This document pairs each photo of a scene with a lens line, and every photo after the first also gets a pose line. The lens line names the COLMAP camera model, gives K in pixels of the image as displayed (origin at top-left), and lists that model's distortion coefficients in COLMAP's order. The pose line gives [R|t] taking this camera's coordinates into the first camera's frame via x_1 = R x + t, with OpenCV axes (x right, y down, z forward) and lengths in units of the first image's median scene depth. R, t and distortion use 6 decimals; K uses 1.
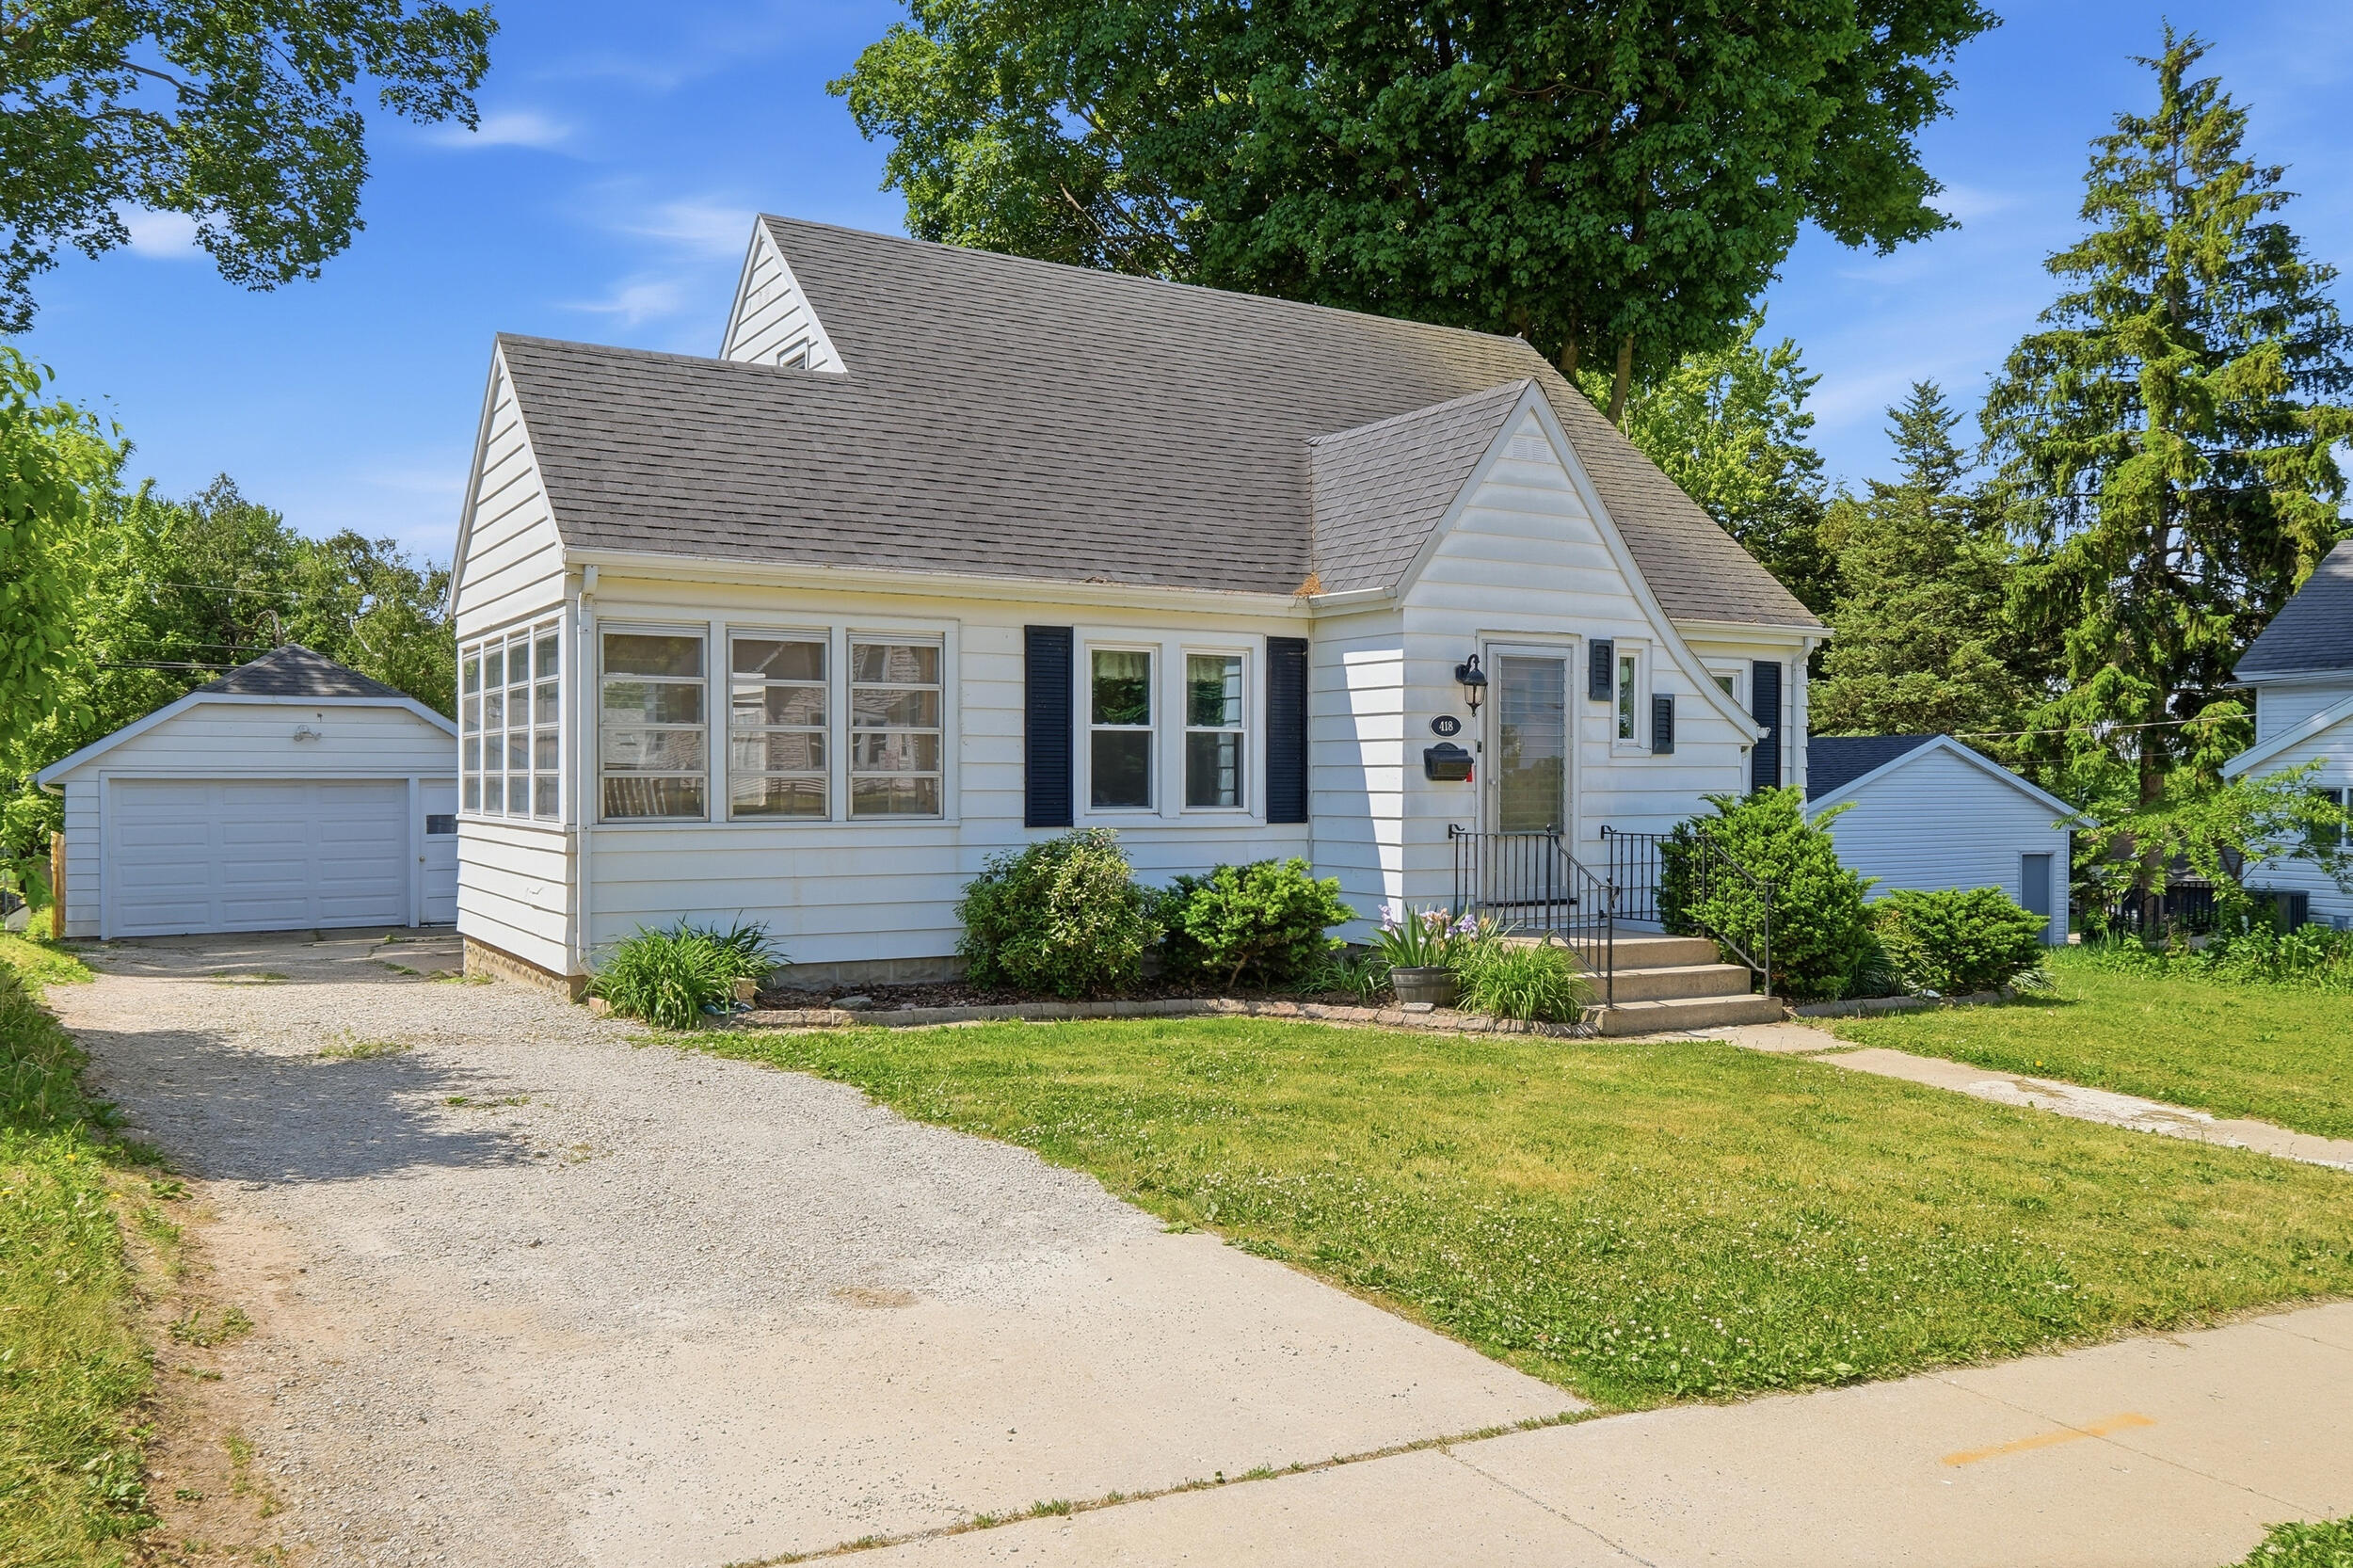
lens RADIAL K [[1867.5, 0, 1175.5], [0, 1867.5, 787.8], [0, 0, 1]] dist [-0.018808, -0.003283]
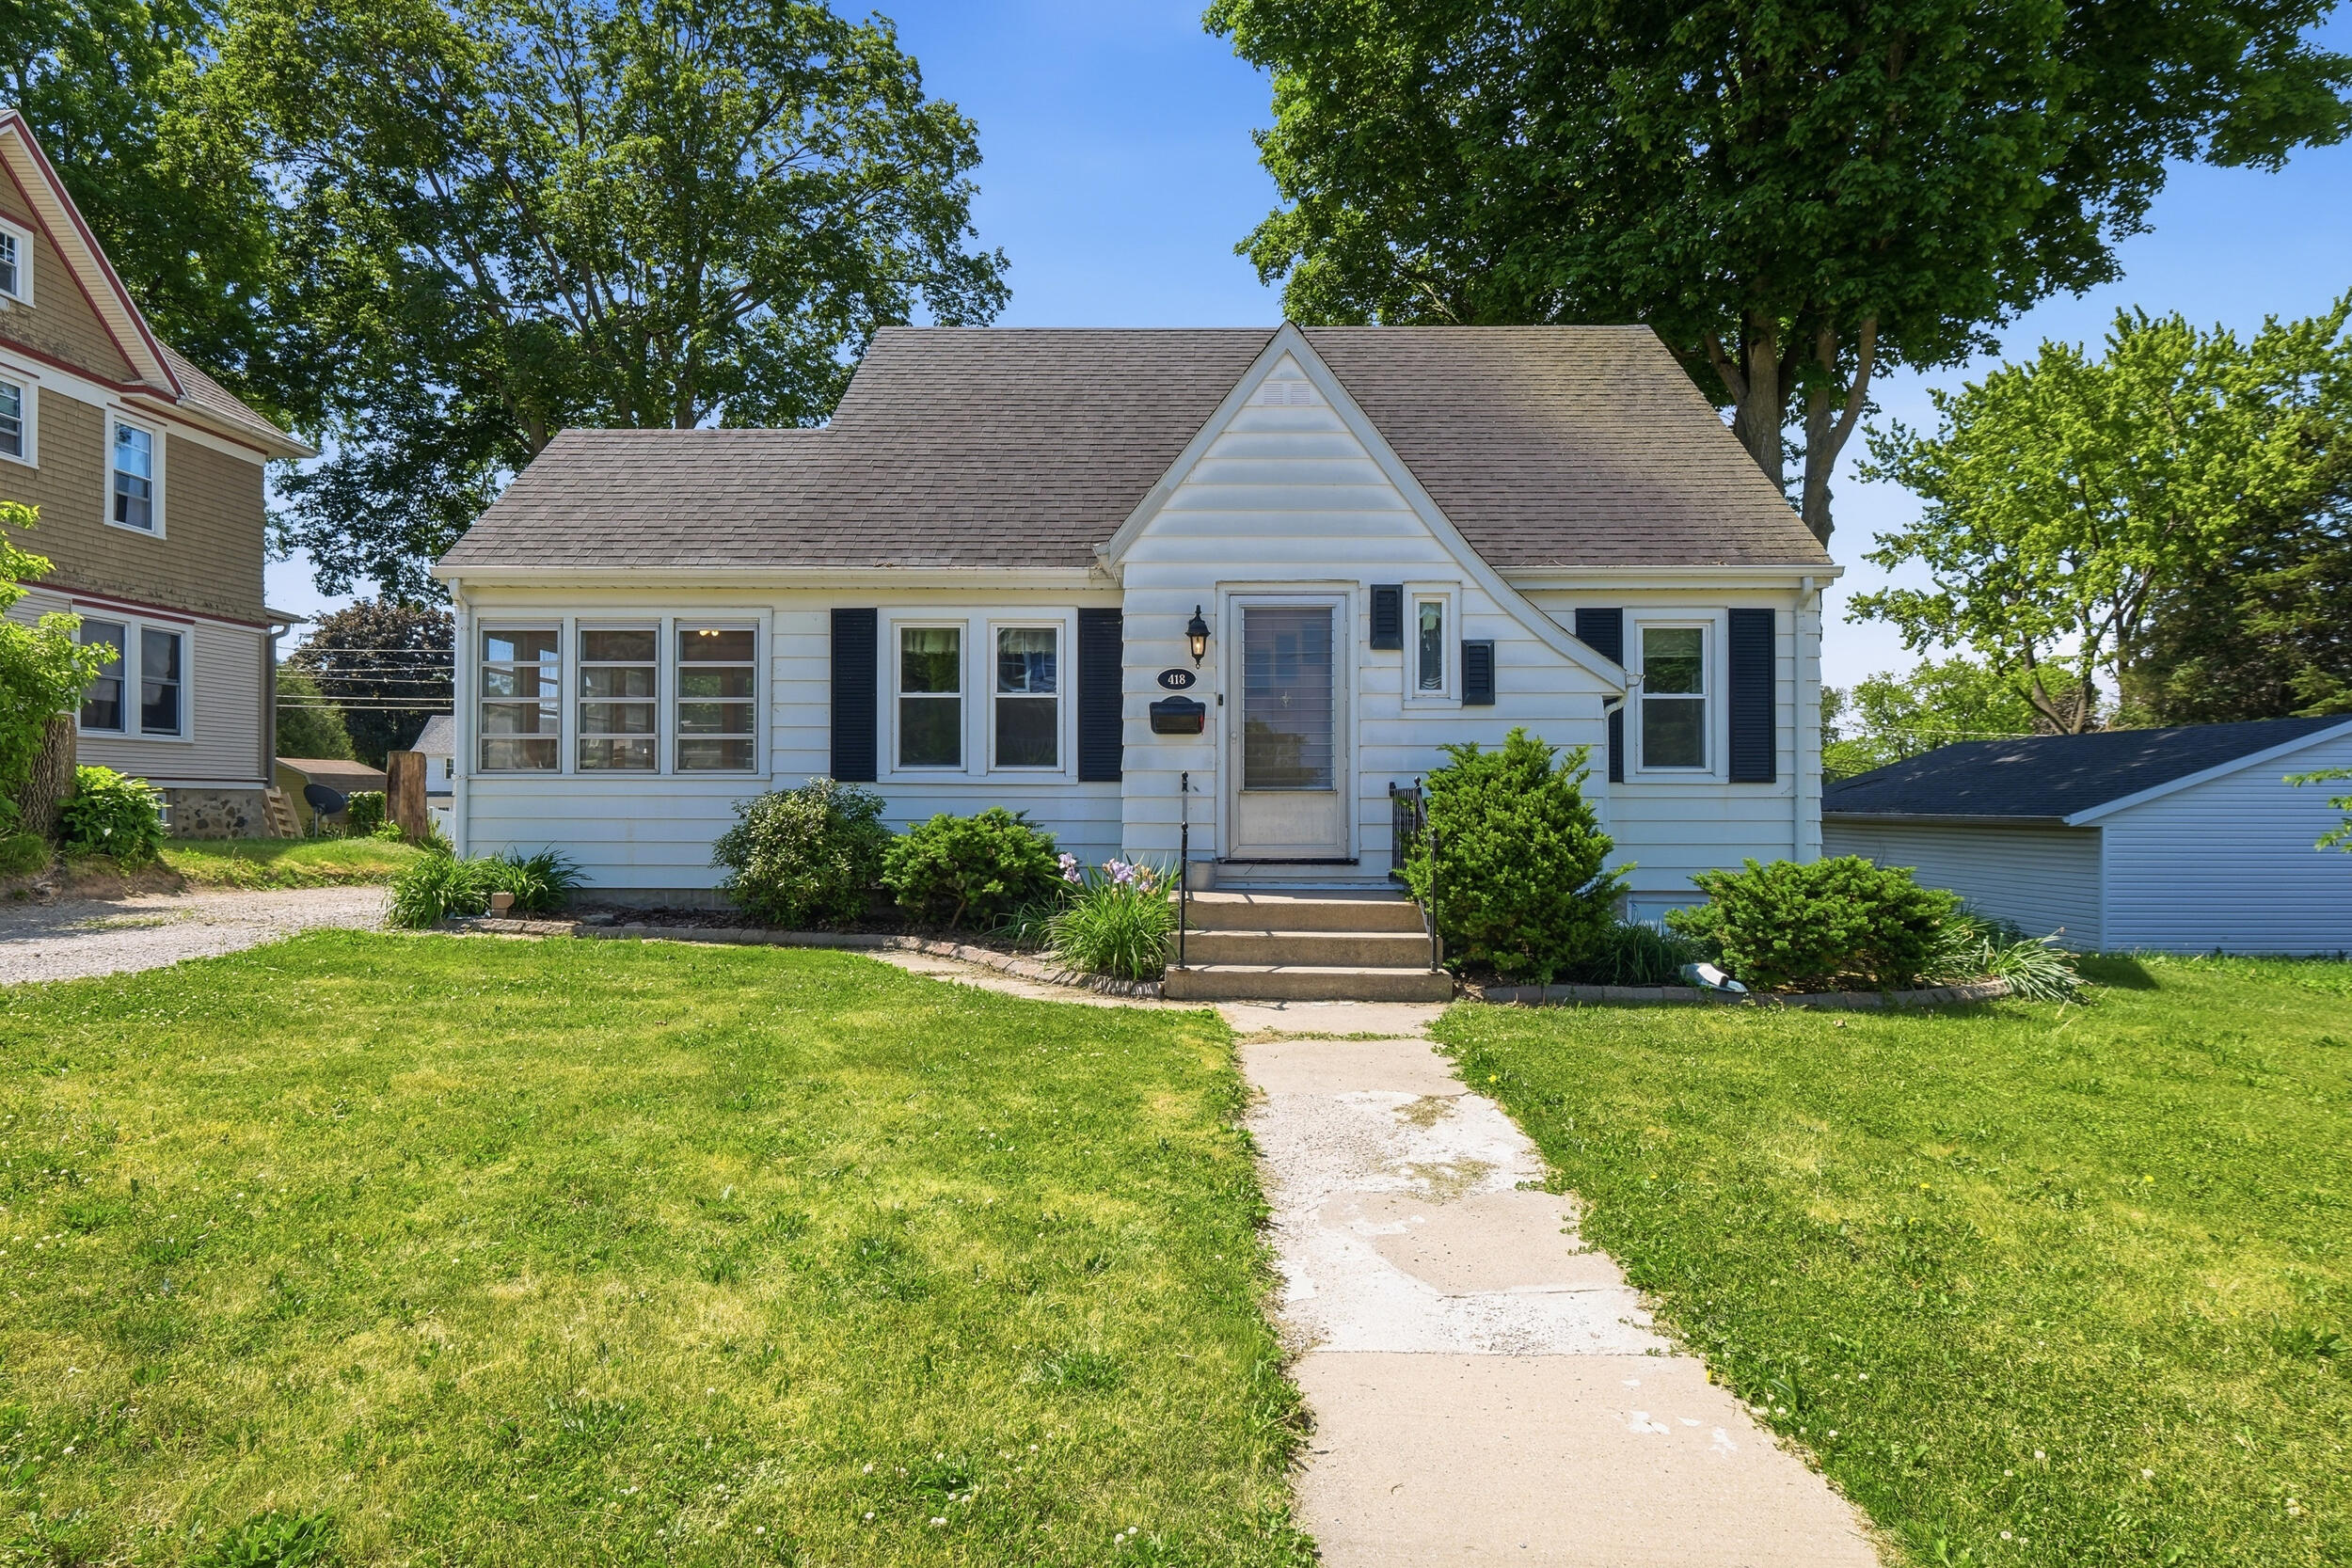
lens RADIAL K [[1272.5, 0, 1176.5], [0, 1272.5, 785.5], [0, 0, 1]] dist [0.001728, 0.000329]
pose [[0.846079, -0.007506, -0.533004, 0.508728], [-0.003911, 0.999787, -0.020289, 0.037668], [0.533043, 0.019250, 0.845869, 0.425209]]
